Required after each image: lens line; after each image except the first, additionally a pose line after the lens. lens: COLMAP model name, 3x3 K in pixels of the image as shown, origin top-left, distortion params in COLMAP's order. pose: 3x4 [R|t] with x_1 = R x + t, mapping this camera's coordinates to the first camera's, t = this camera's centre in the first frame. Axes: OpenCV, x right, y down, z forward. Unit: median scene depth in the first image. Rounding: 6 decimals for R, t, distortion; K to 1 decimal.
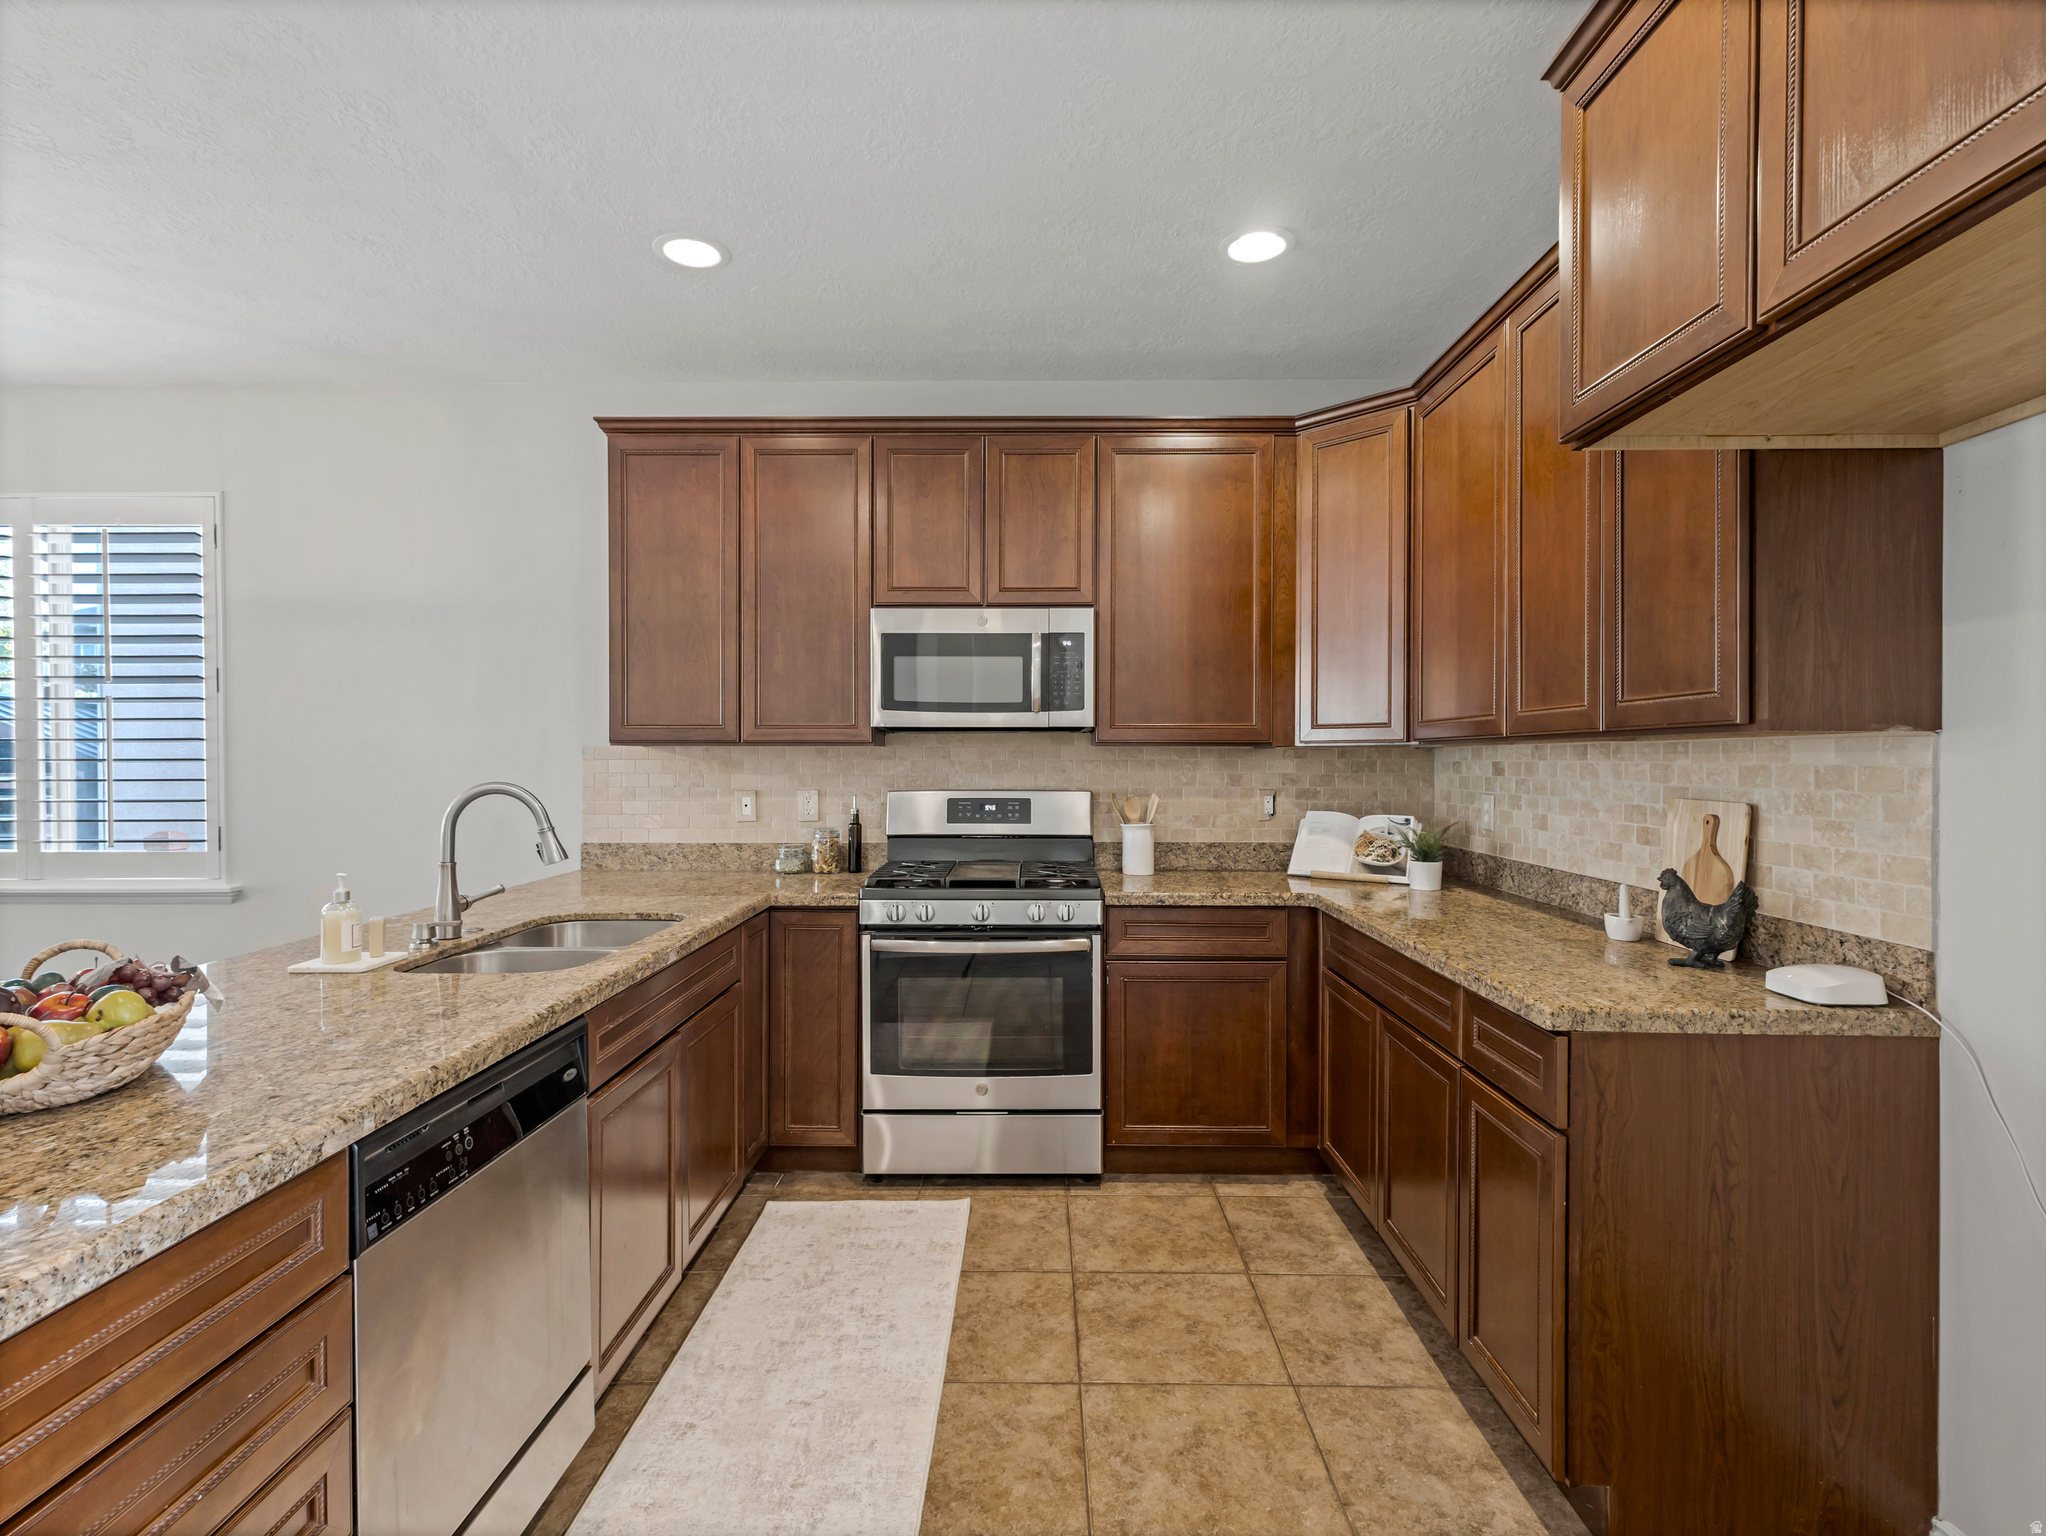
lens RADIAL K [[1003.1, 0, 1027.0], [0, 1003.1, 764.3], [0, 0, 1]] dist [0.006345, 0.000351]
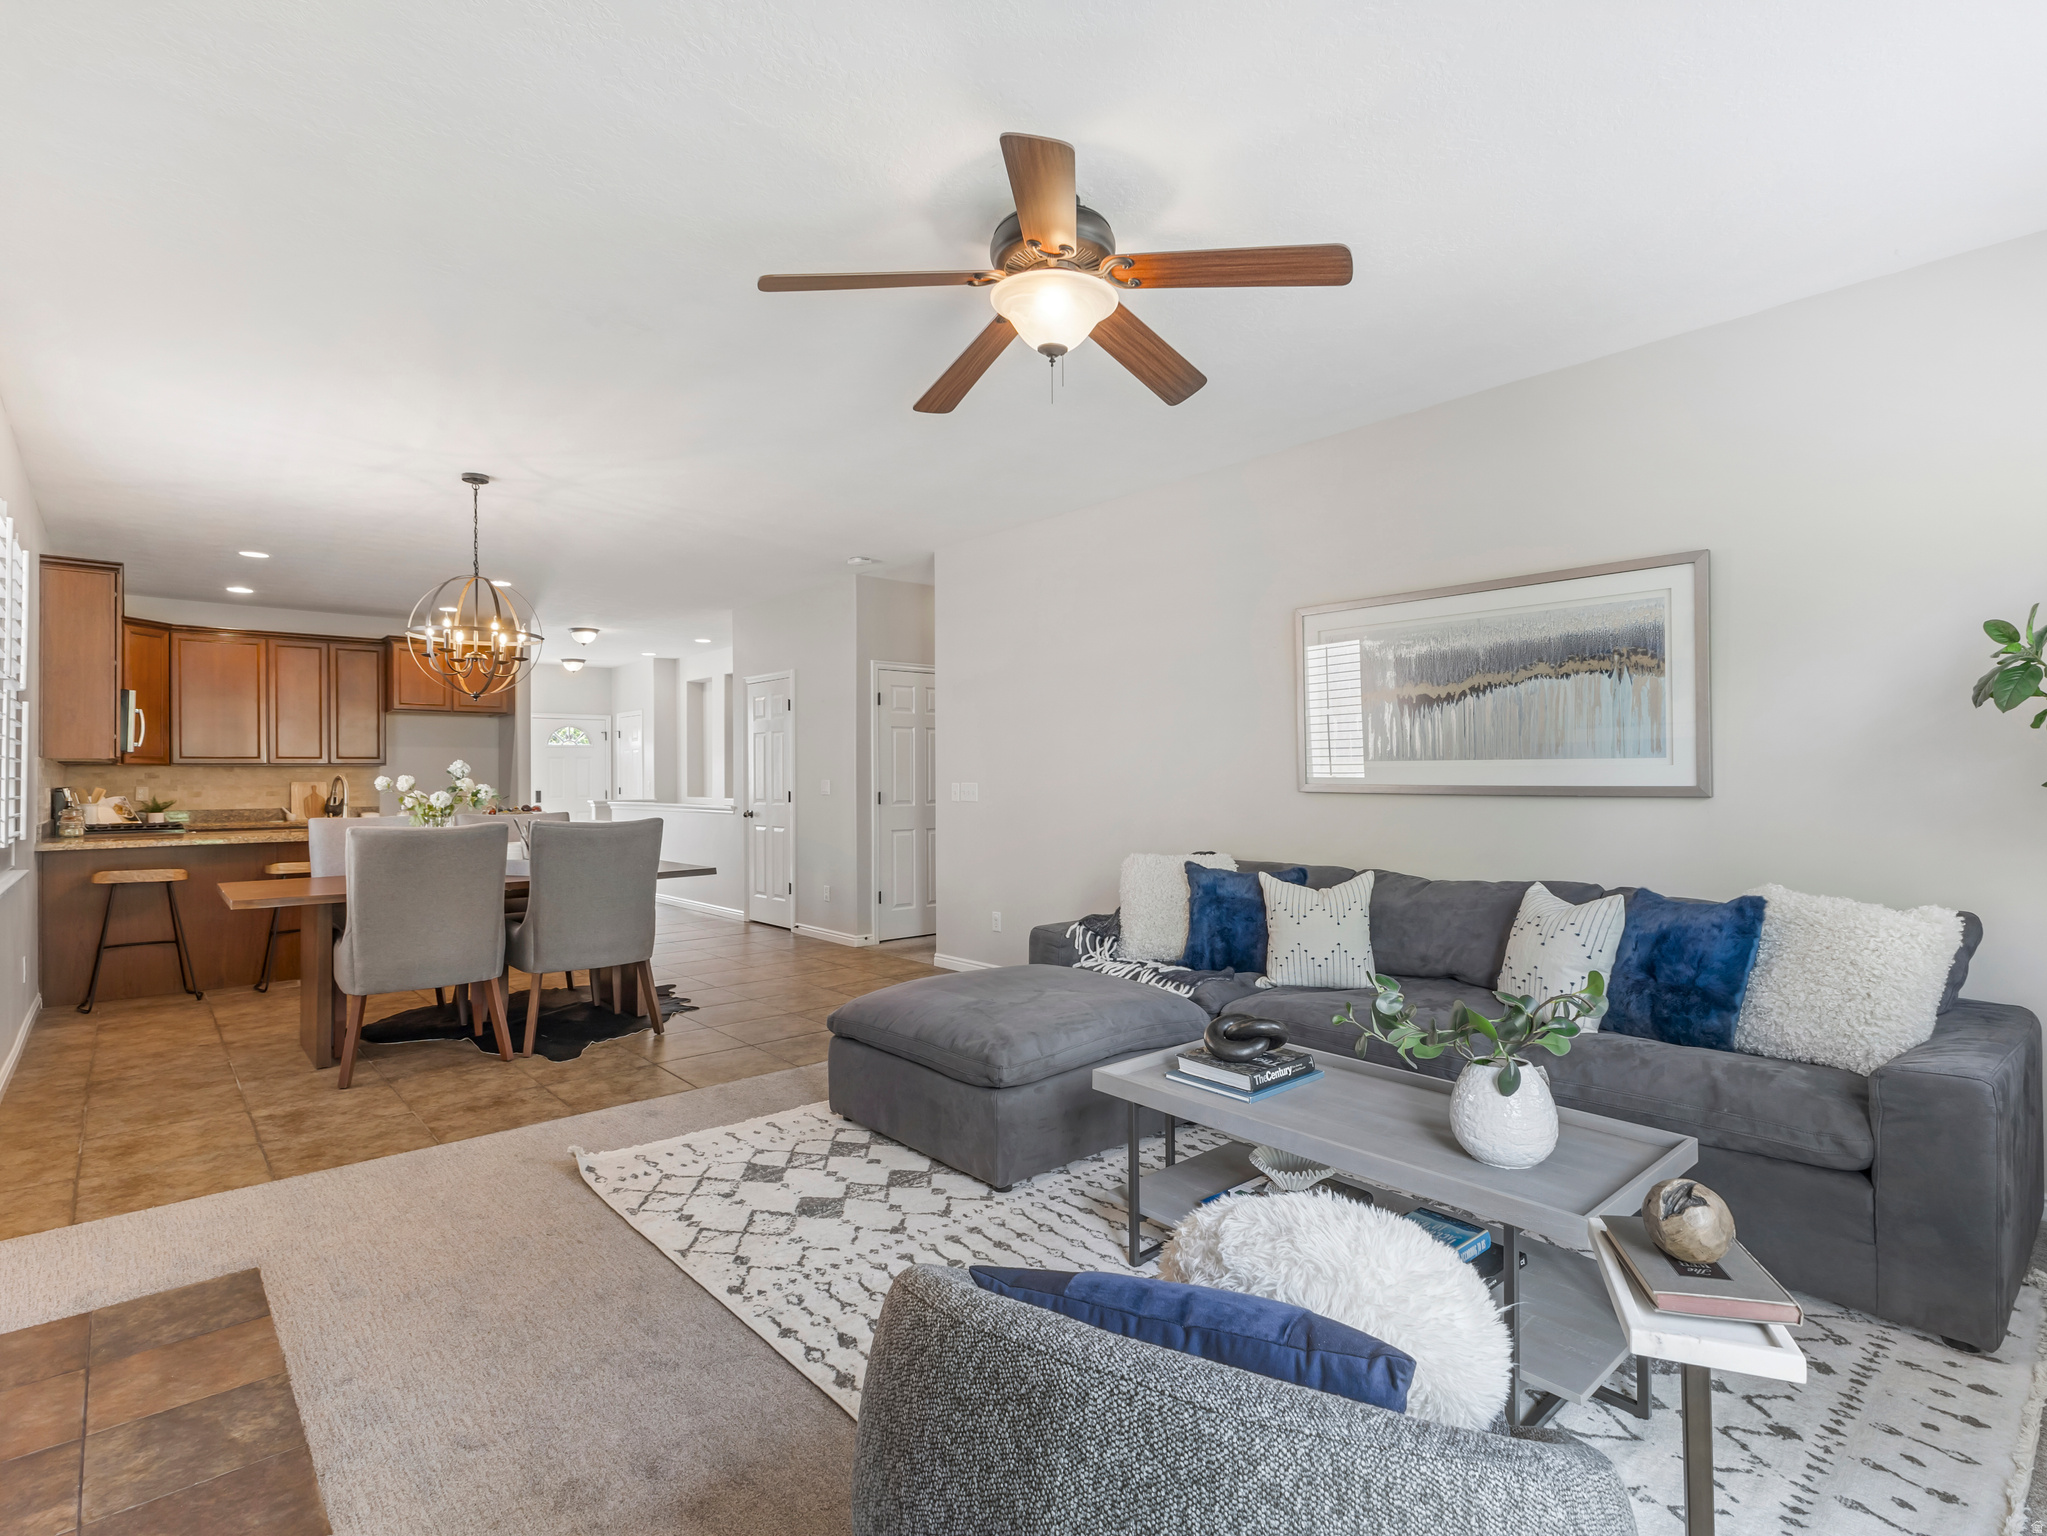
lens RADIAL K [[1003.6, 0, 1028.3], [0, 1003.6, 775.3], [0, 0, 1]] dist [0.006345, 0.000351]
pose [[-0.674269, 0.007723, 0.738446, -2.817254], [0.014186, 0.999896, 0.002496, 0.027751], [-0.738350, 0.012159, -0.674308, 1.065662]]
